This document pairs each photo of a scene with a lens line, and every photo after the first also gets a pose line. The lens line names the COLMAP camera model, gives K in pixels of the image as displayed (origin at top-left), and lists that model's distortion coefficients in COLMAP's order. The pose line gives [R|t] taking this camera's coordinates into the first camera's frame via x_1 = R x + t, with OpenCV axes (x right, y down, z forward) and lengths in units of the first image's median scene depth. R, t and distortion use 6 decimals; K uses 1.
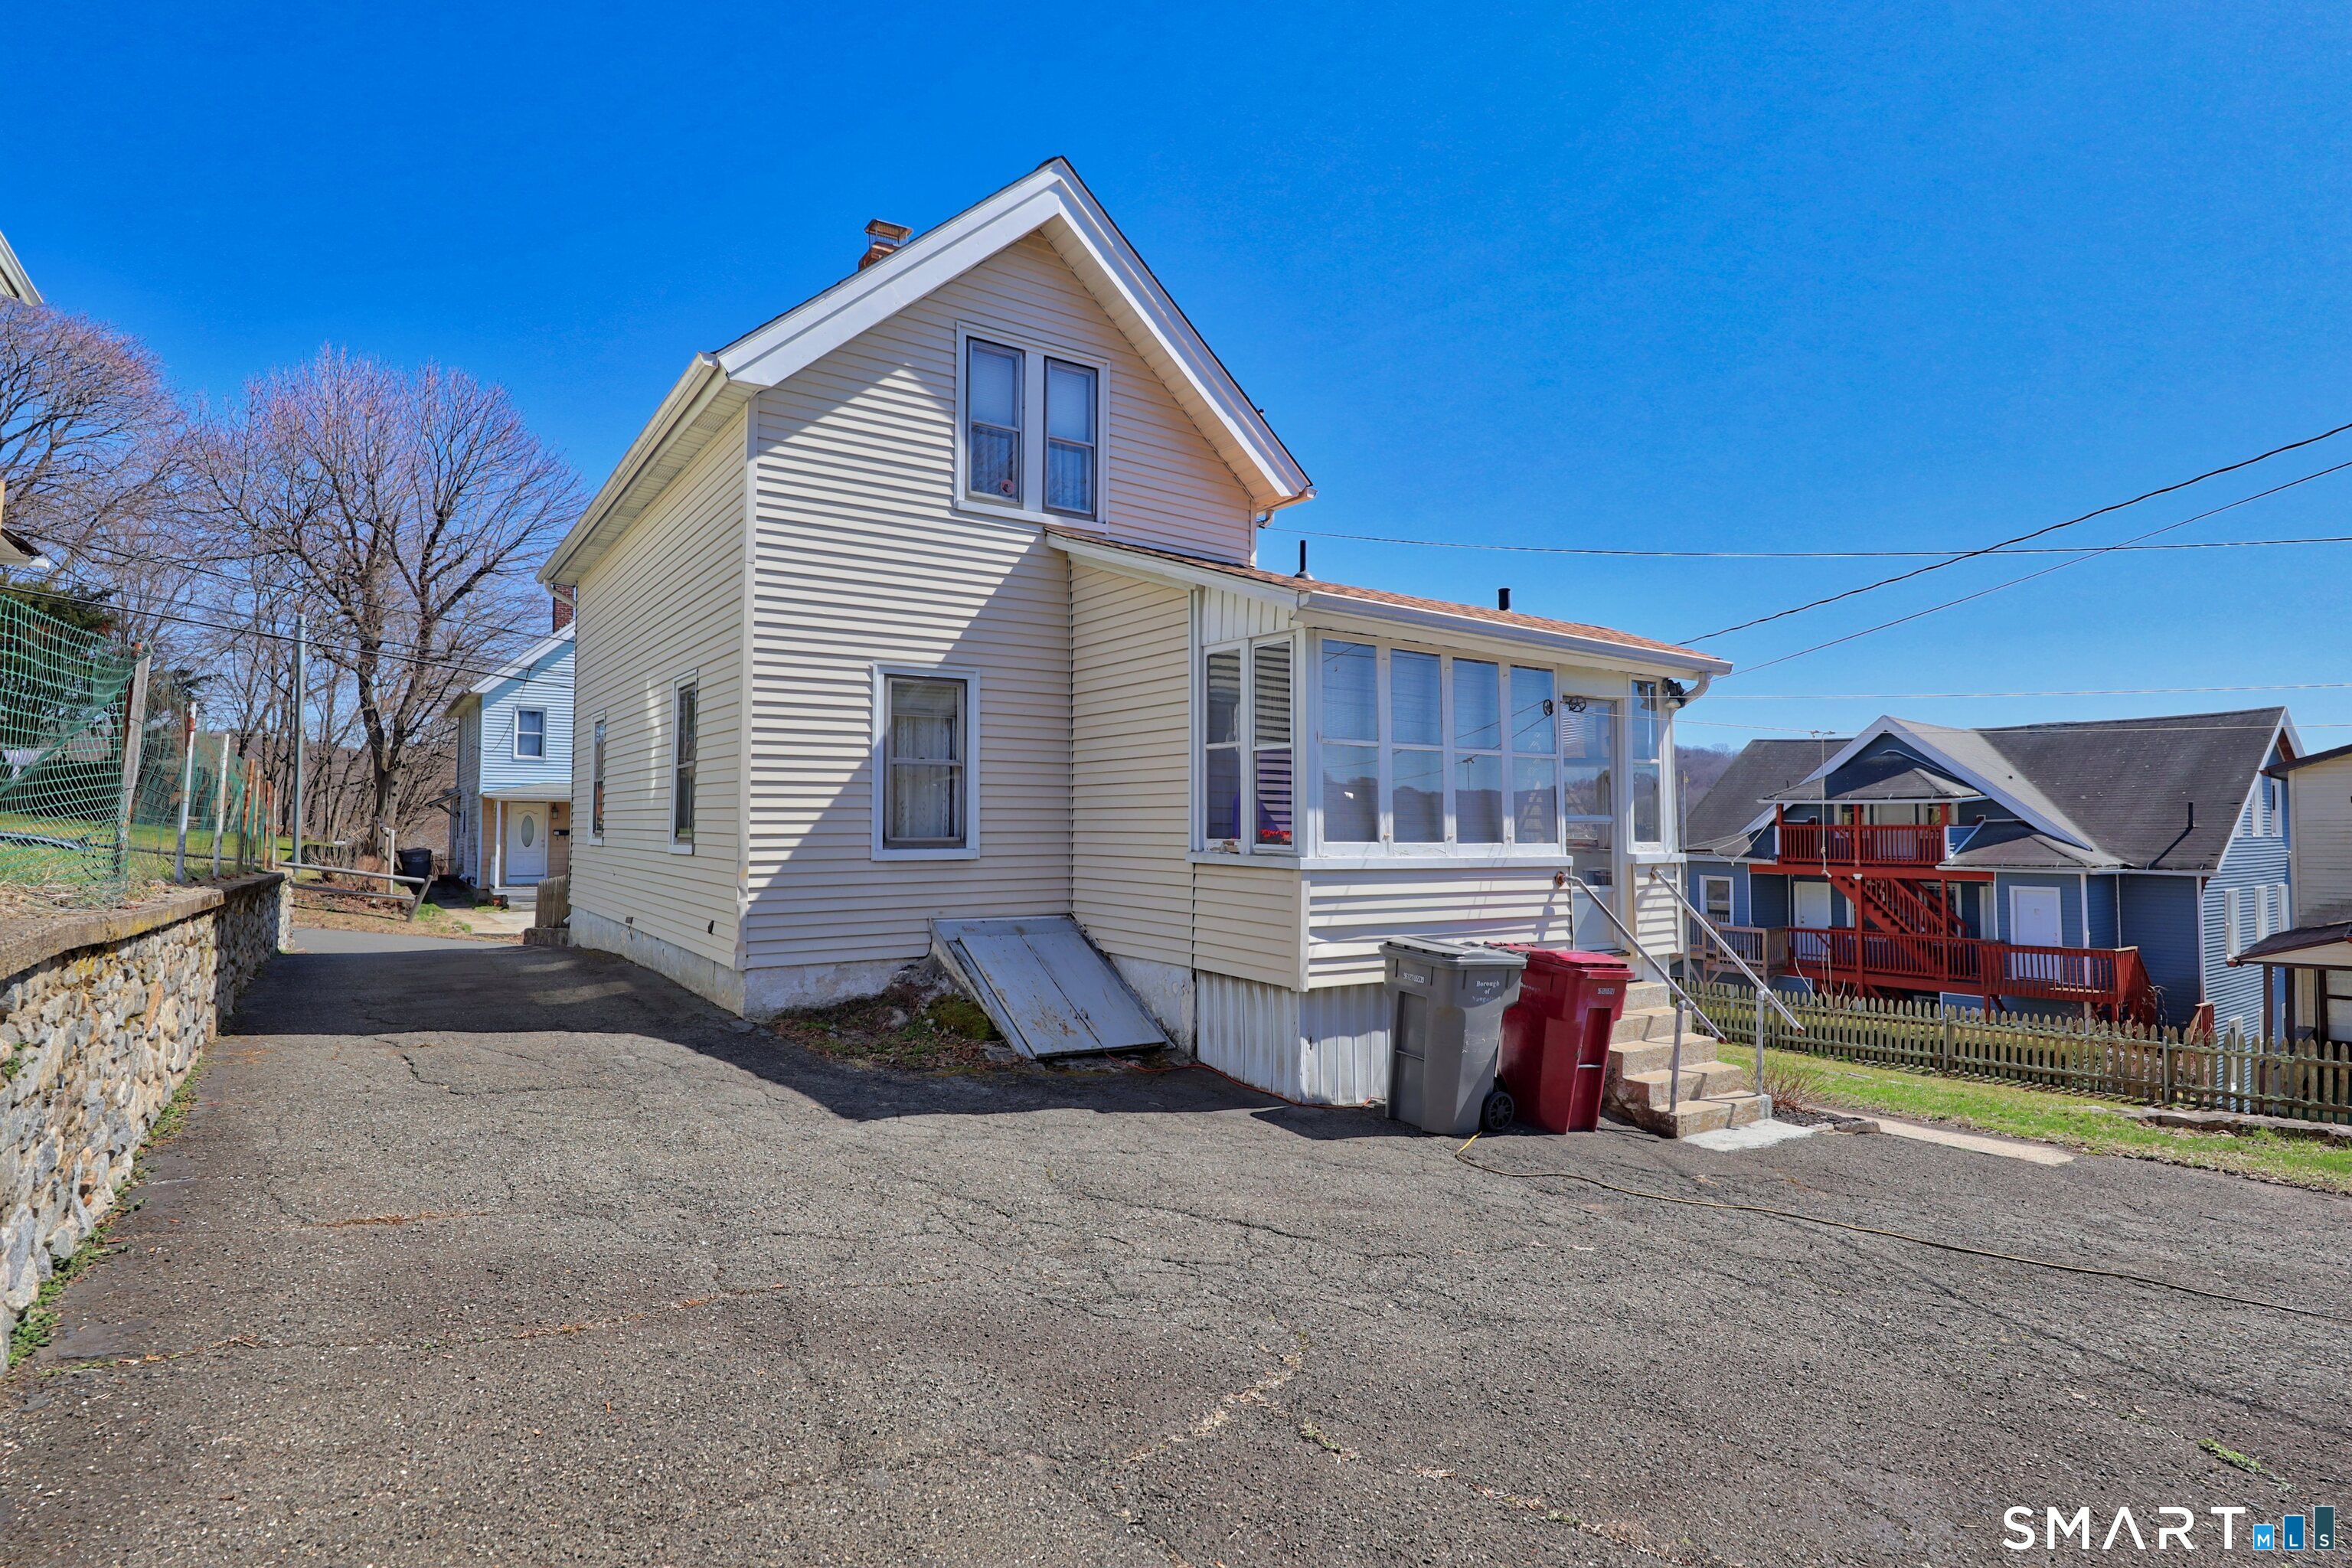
lens RADIAL K [[1201.4, 0, 1176.3], [0, 1201.4, 781.0], [0, 0, 1]] dist [0.005582, 0.000603]
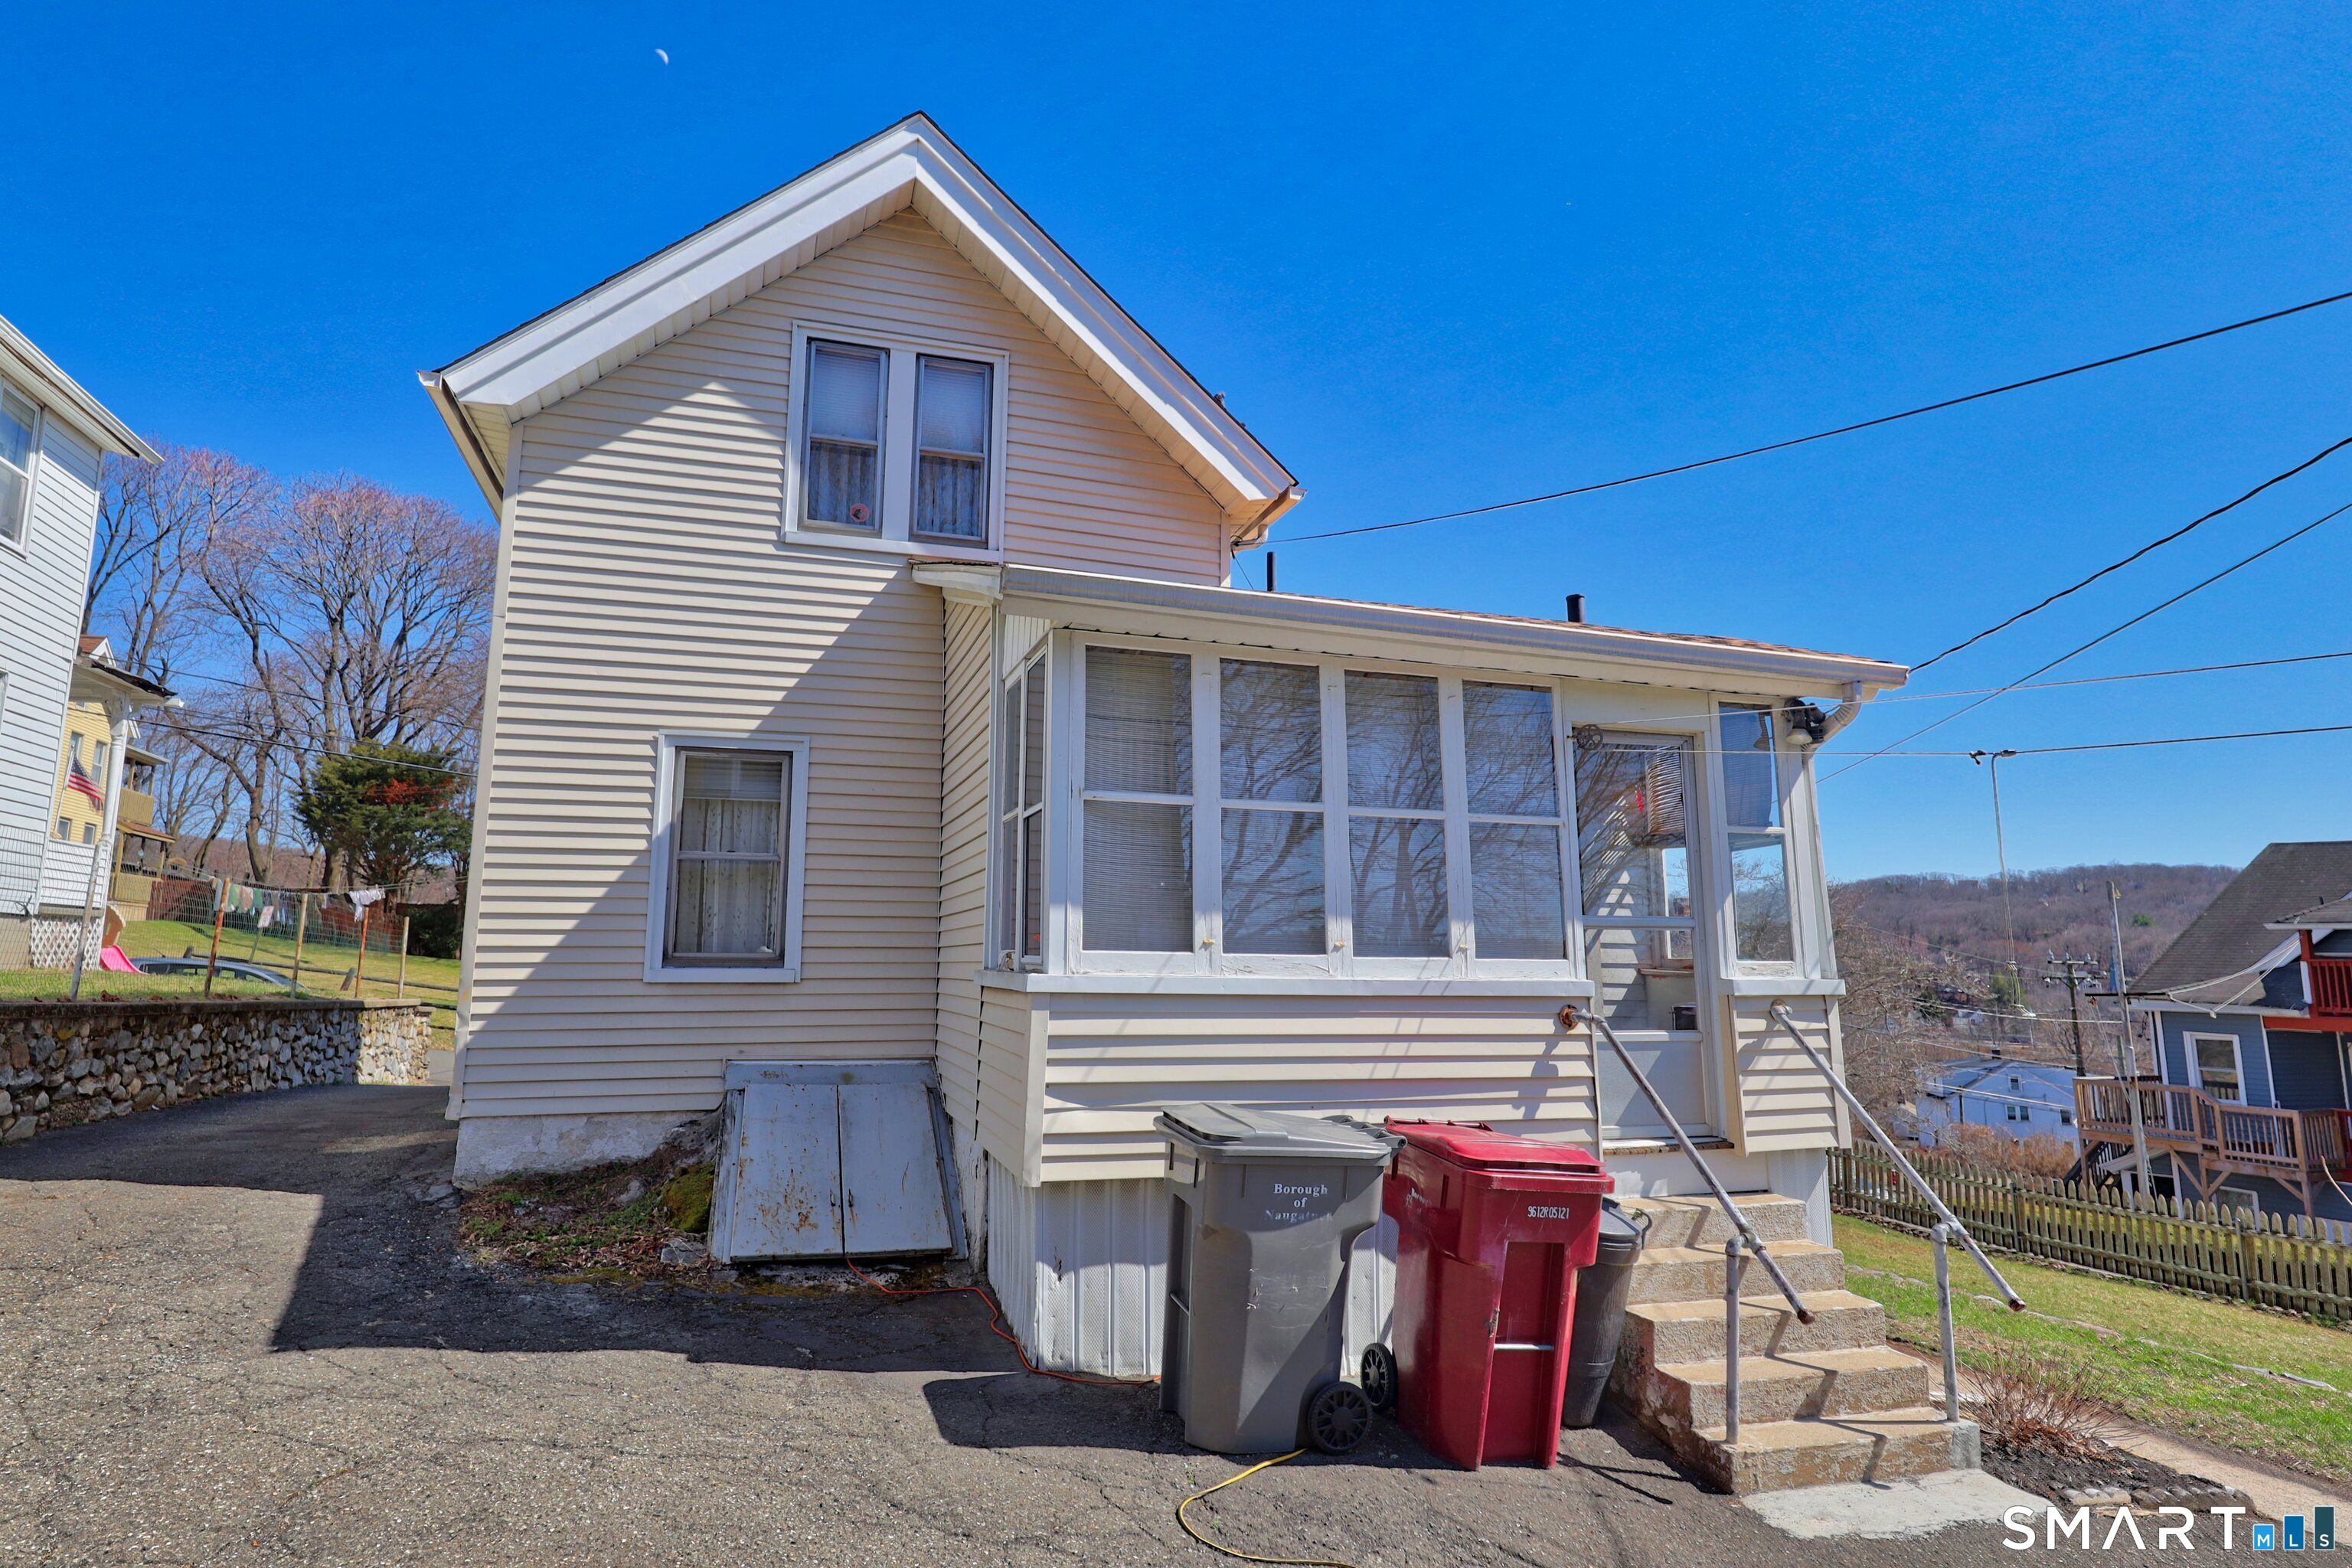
lens RADIAL K [[1259.3, 0, 1173.0], [0, 1259.3, 781.4], [0, 0, 1]] dist [0.003080, 0.000444]
pose [[0.952713, -0.043157, -0.300790, 0.325393], [0.009463, 0.993597, -0.112586, 0.031712], [0.303723, 0.104416, 0.947022, 0.309958]]
